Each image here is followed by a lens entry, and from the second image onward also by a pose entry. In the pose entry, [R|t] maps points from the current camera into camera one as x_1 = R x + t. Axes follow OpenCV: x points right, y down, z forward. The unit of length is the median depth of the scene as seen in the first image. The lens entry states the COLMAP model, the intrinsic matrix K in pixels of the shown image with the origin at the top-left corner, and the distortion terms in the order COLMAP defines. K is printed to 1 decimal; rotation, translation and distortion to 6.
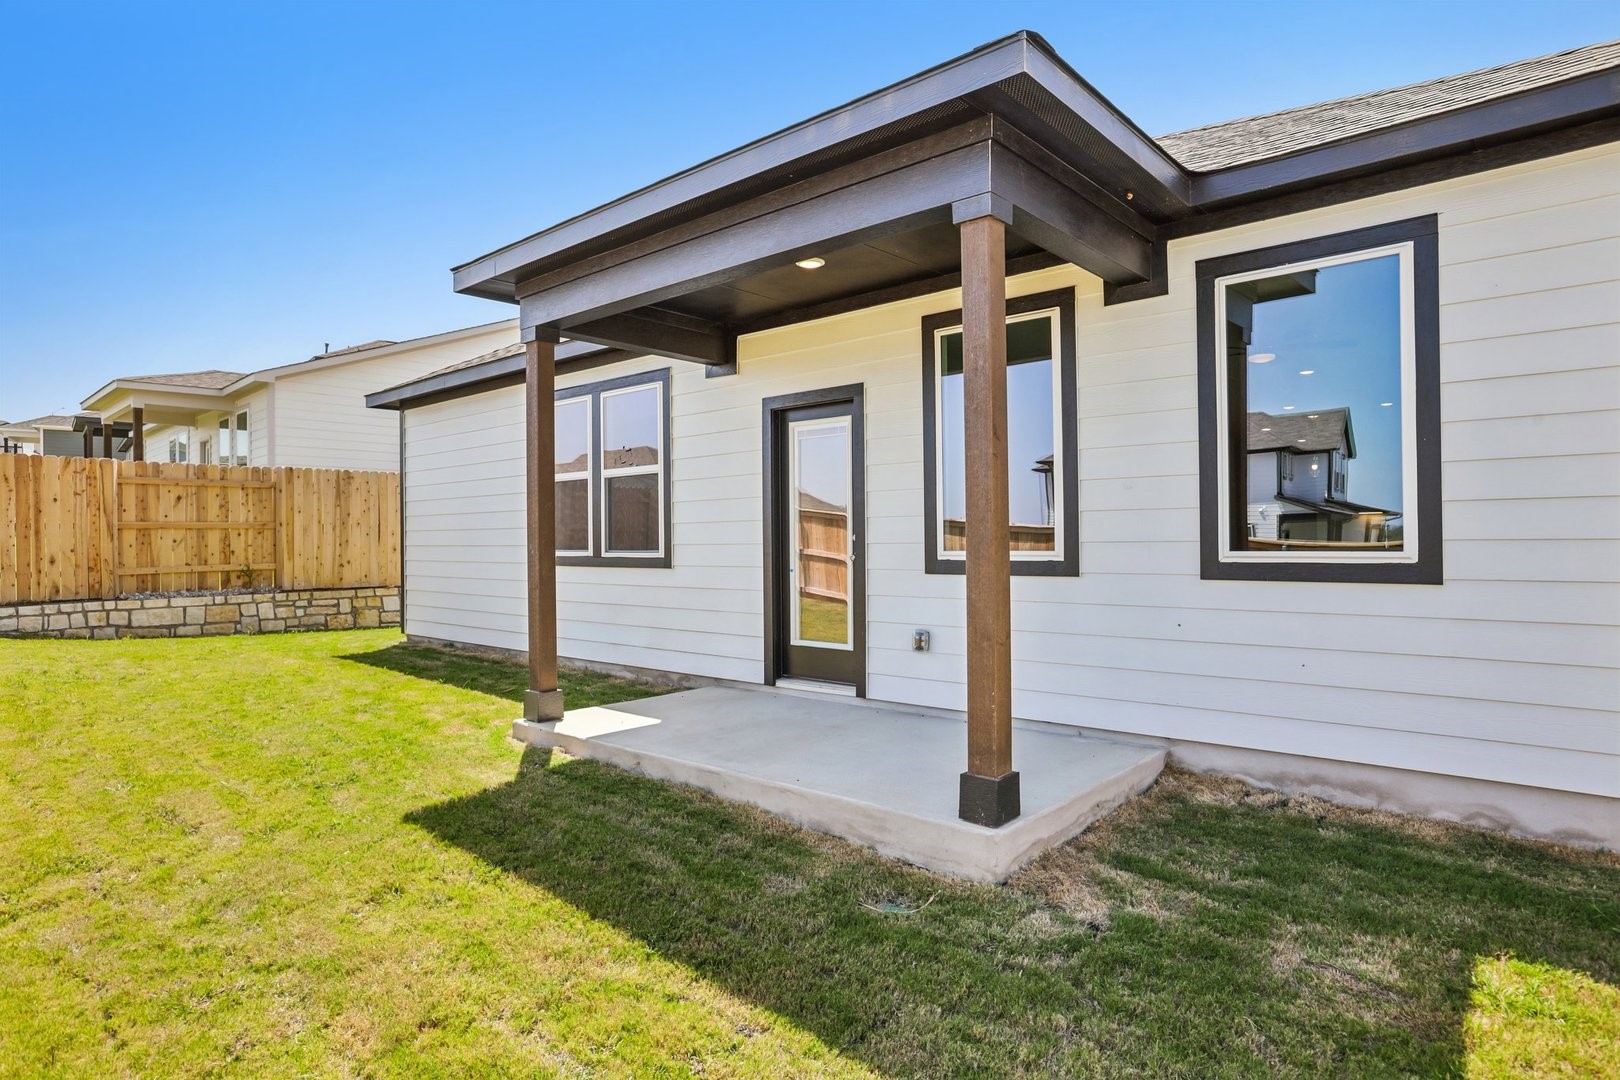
lens RADIAL K [[905.4, 0, 806.3], [0, 905.4, 532.1], [0, 0, 1]] dist [0.000505, 0.005456]
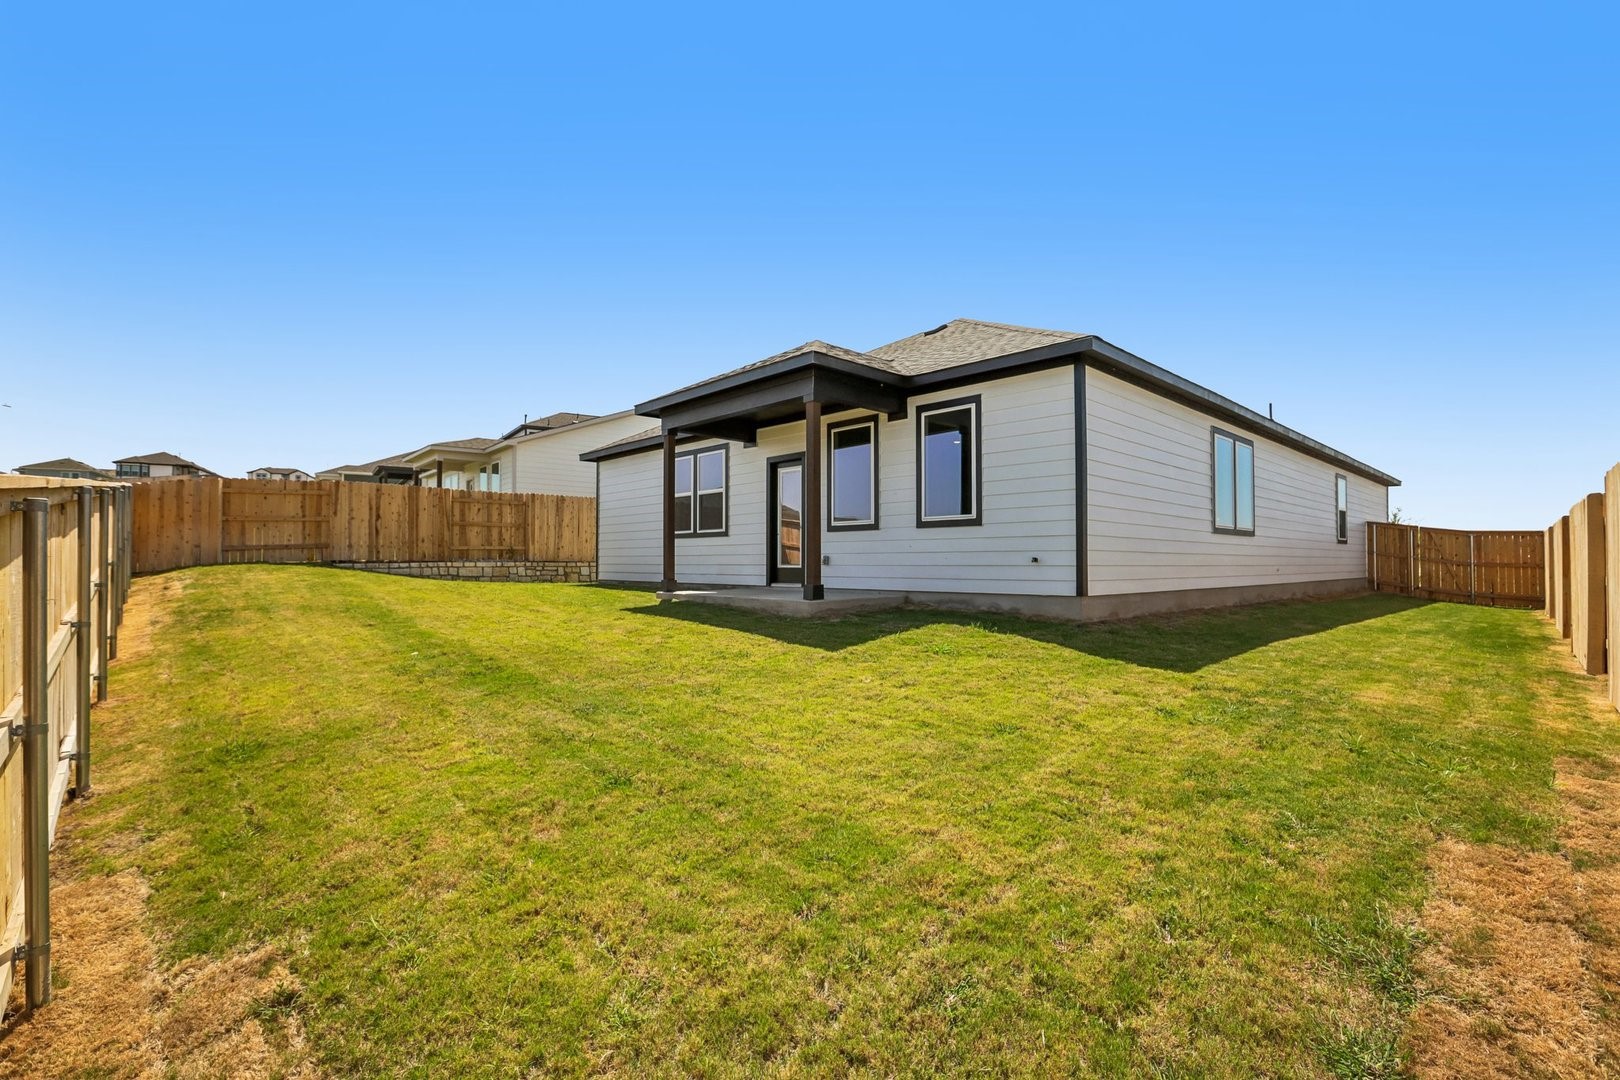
lens RADIAL K [[711.1, 0, 810.8], [0, 711.1, 547.4], [0, 0, 1]] dist [-0.002440, -0.000208]
pose [[0.996214, 0.007518, -0.086605, 0.174572], [-0.008347, 0.999923, -0.009217, 0.072704], [0.086529, 0.009905, 0.996200, -0.599085]]
